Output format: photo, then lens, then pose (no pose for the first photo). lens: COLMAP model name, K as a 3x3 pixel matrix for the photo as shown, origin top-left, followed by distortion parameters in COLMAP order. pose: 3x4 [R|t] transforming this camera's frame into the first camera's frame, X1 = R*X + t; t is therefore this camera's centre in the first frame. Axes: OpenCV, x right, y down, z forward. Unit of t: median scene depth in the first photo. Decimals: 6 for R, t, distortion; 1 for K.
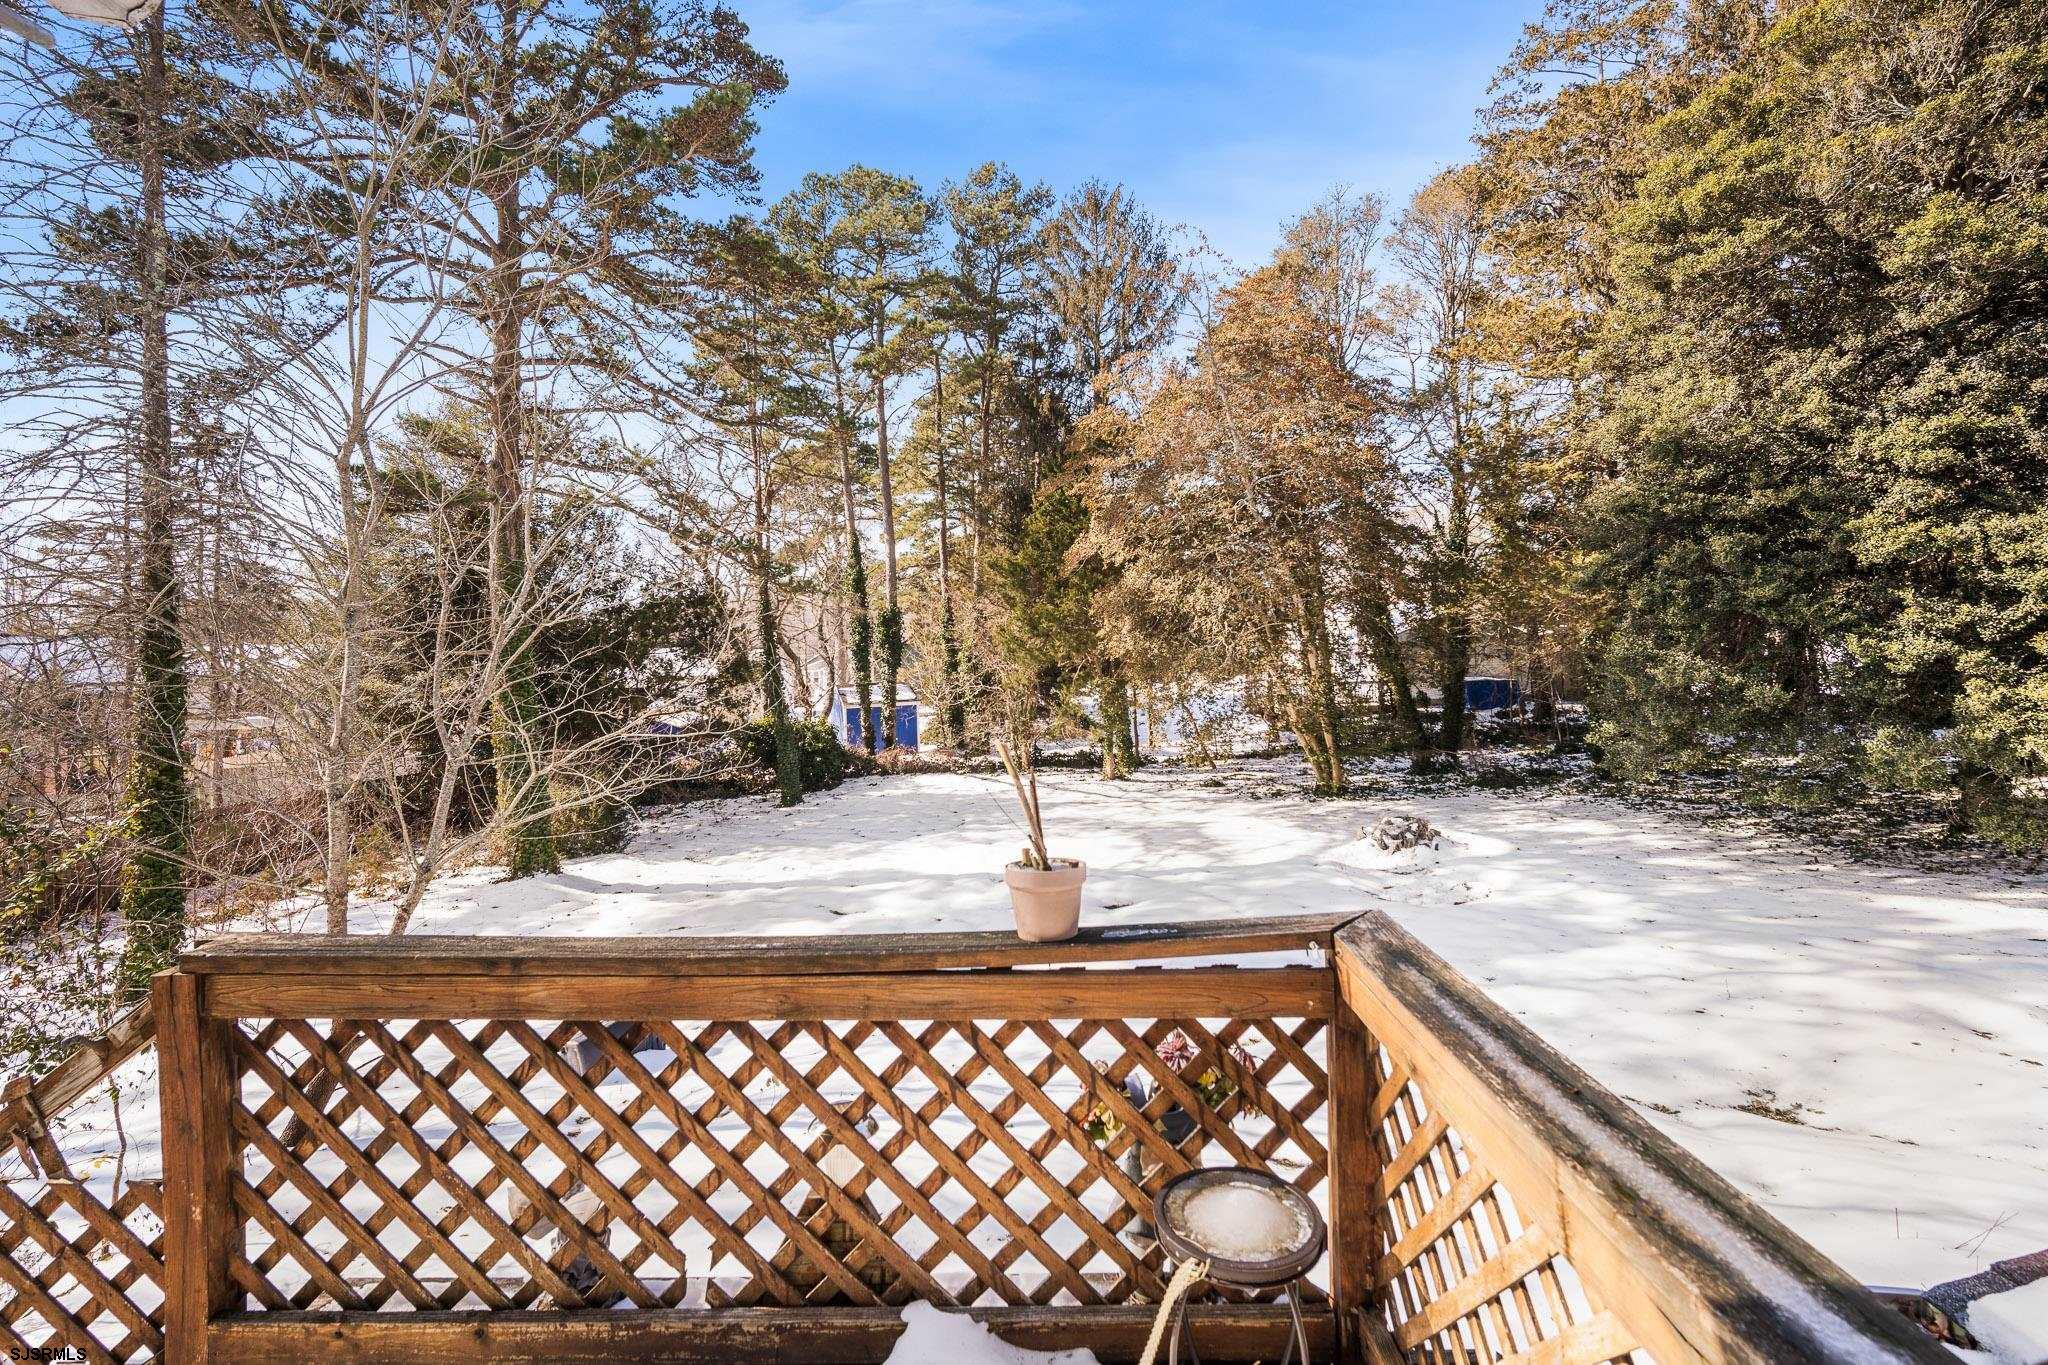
lens RADIAL K [[910.6, 0, 1024.4], [0, 910.6, 646.3], [0, 0, 1]] dist [-0.001522, -0.000320]
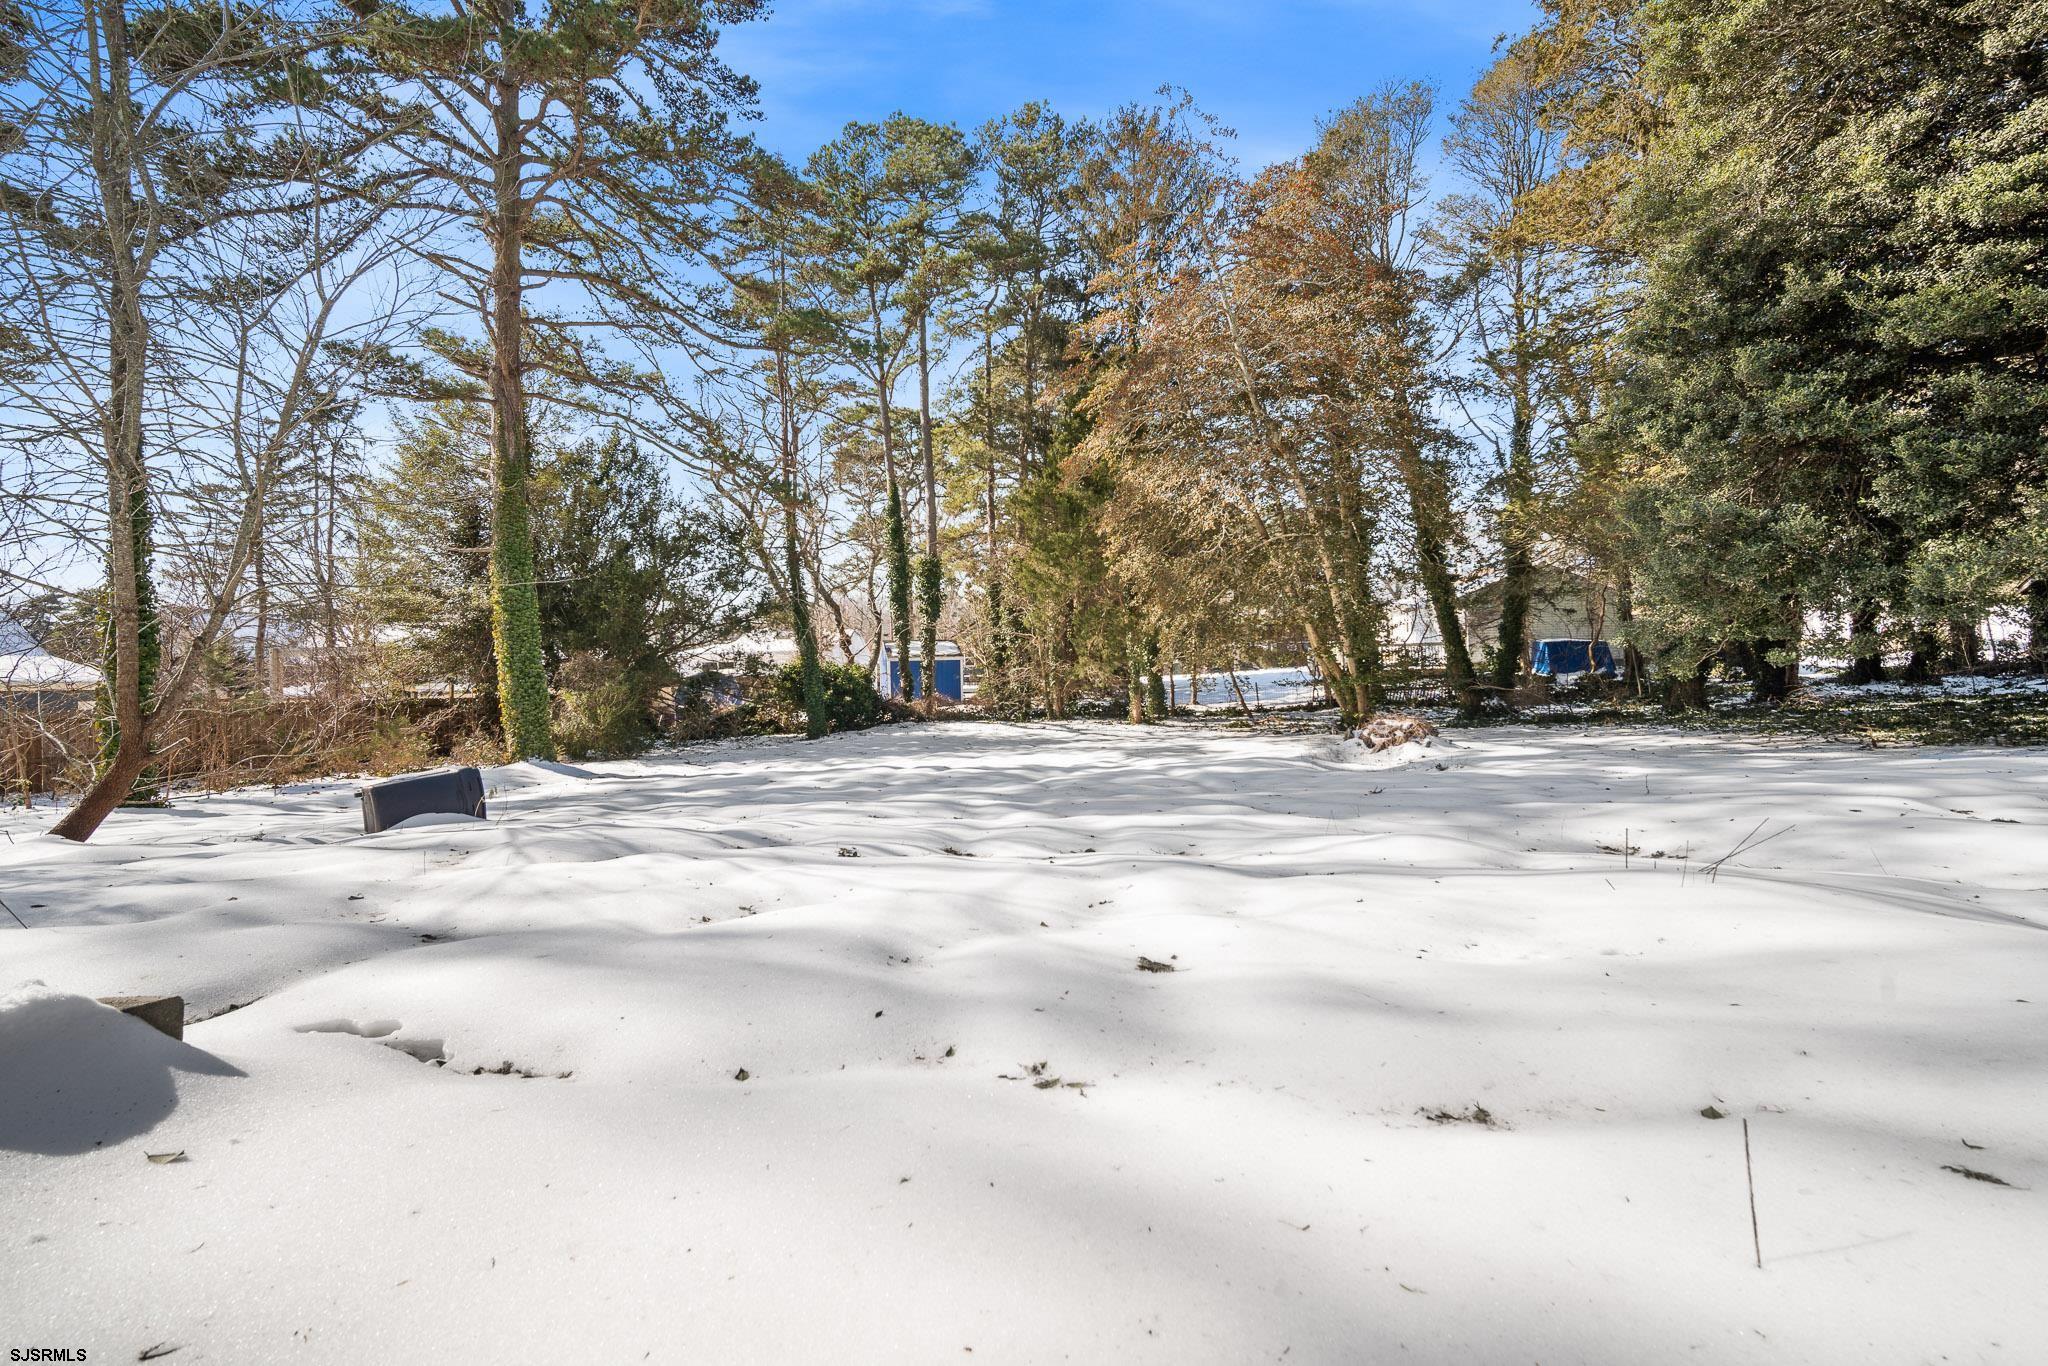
lens RADIAL K [[894.6, 0, 1024.0], [0, 894.6, 683.0], [0, 0, 1]] dist [0.001519, 0.000588]
pose [[0.990755, 0.011154, -0.135201, 0.103073], [-0.008814, 0.999801, 0.017890, 0.086979], [0.135373, -0.016533, 0.990657, 0.038103]]
